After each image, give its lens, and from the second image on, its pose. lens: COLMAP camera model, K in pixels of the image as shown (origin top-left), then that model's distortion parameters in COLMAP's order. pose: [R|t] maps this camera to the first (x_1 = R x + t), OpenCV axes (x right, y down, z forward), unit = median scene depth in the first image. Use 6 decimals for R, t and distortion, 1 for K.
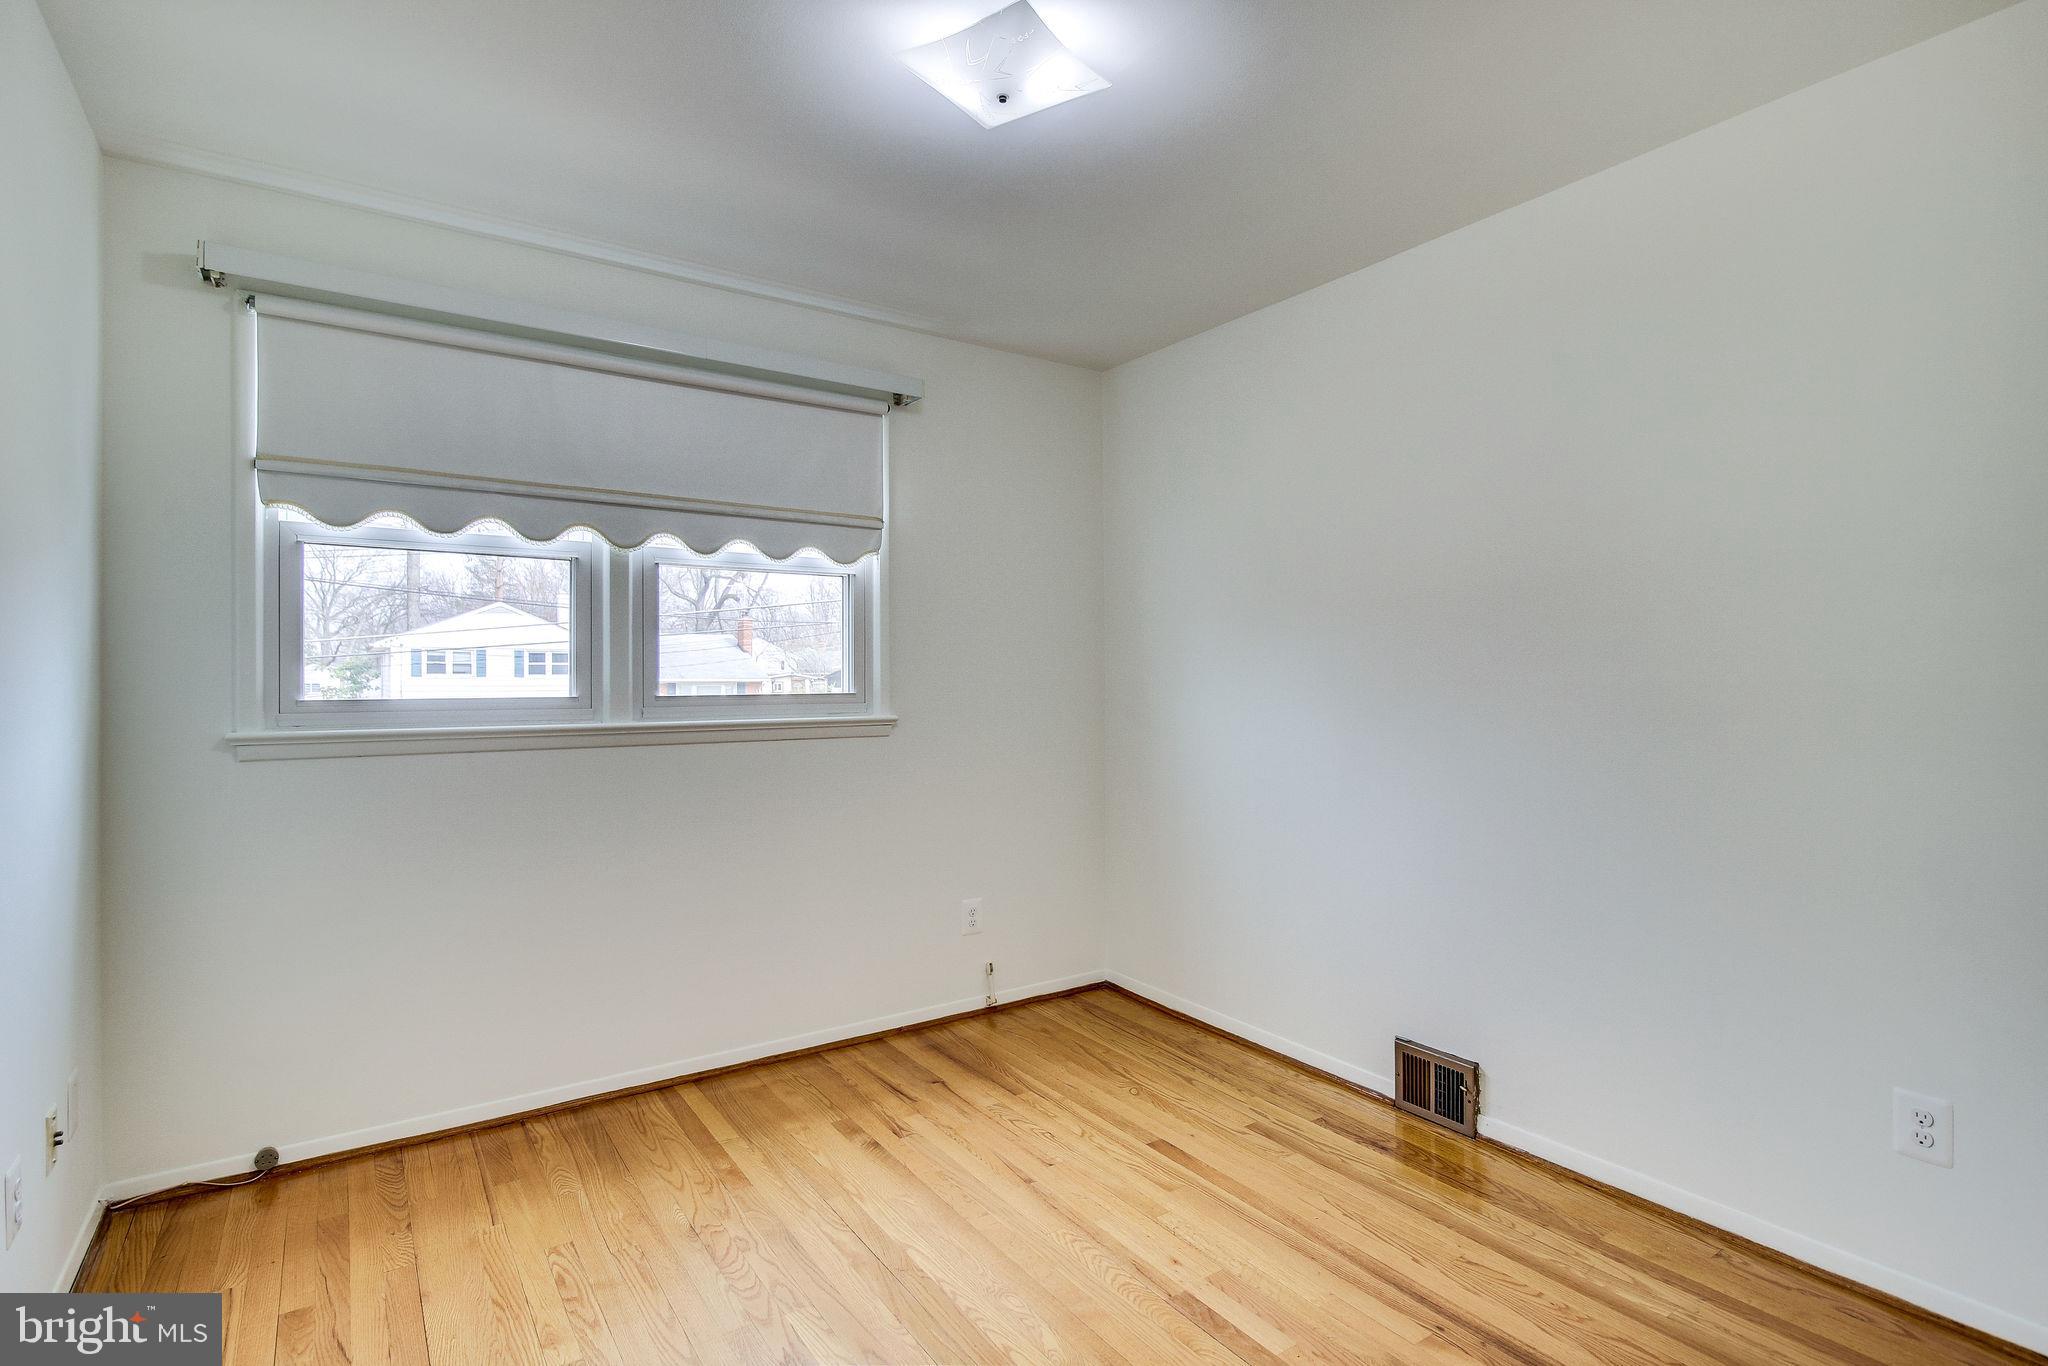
lens RADIAL K [[1040.6, 0, 1040.6], [0, 1040.6, 685.6], [0, 0, 1]] dist [0.004019, 0.000093]
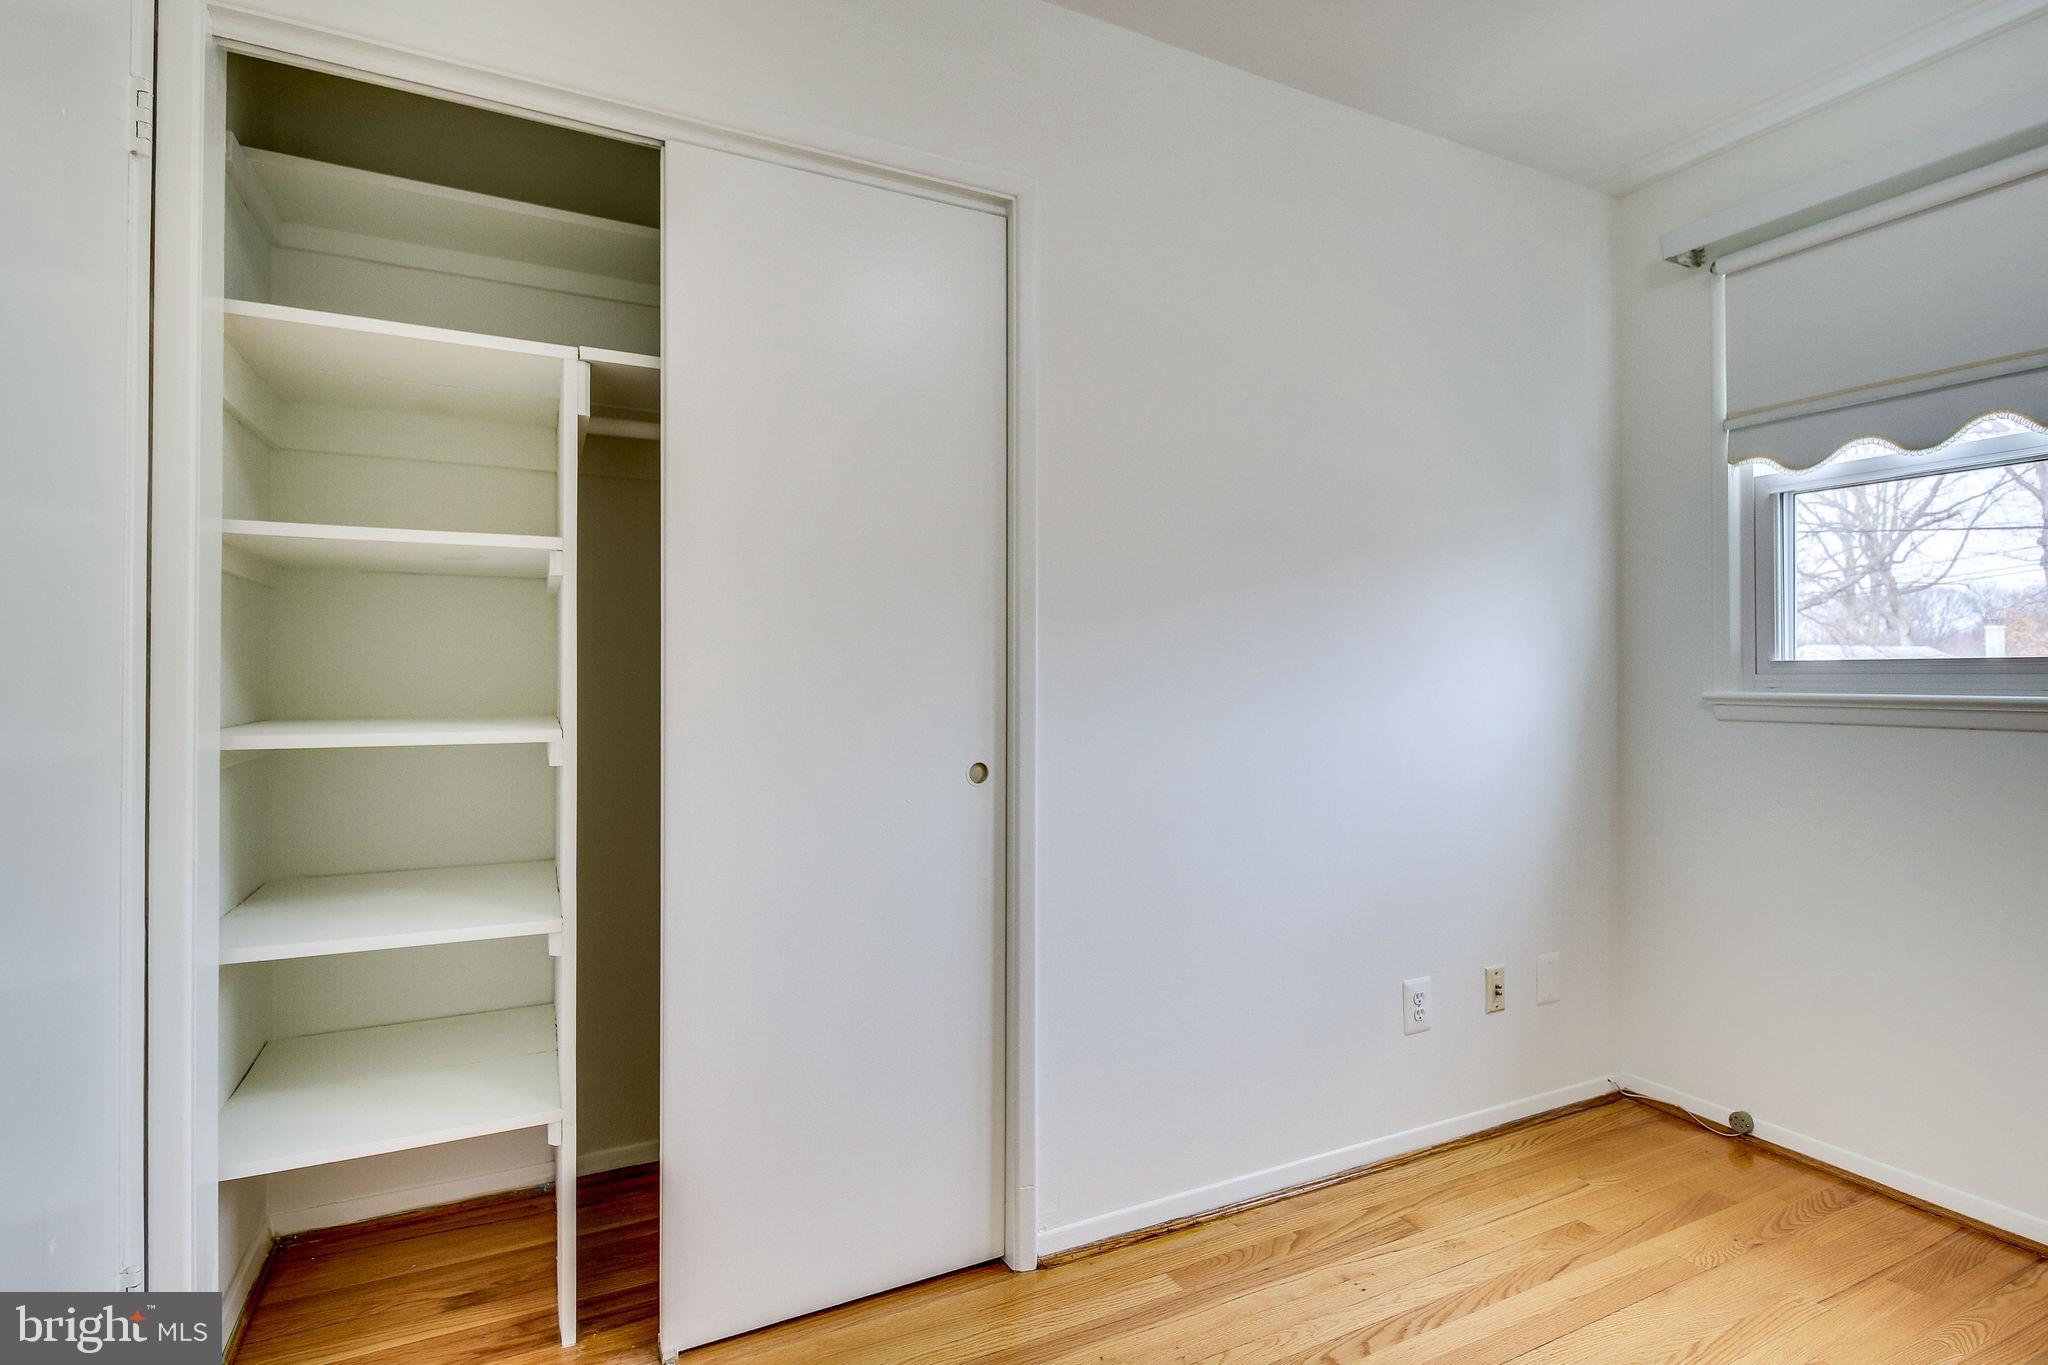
lens RADIAL K [[1040.6, 0, 1040.6], [0, 1040.6, 685.1], [0, 0, 1]] dist [0.004019, 0.000093]
pose [[-0.144218, 0.008530, -0.989509, 0.339290], [-0.008099, 0.999919, 0.009800, 0.033291], [0.989513, 0.009427, -0.144137, 0.485224]]
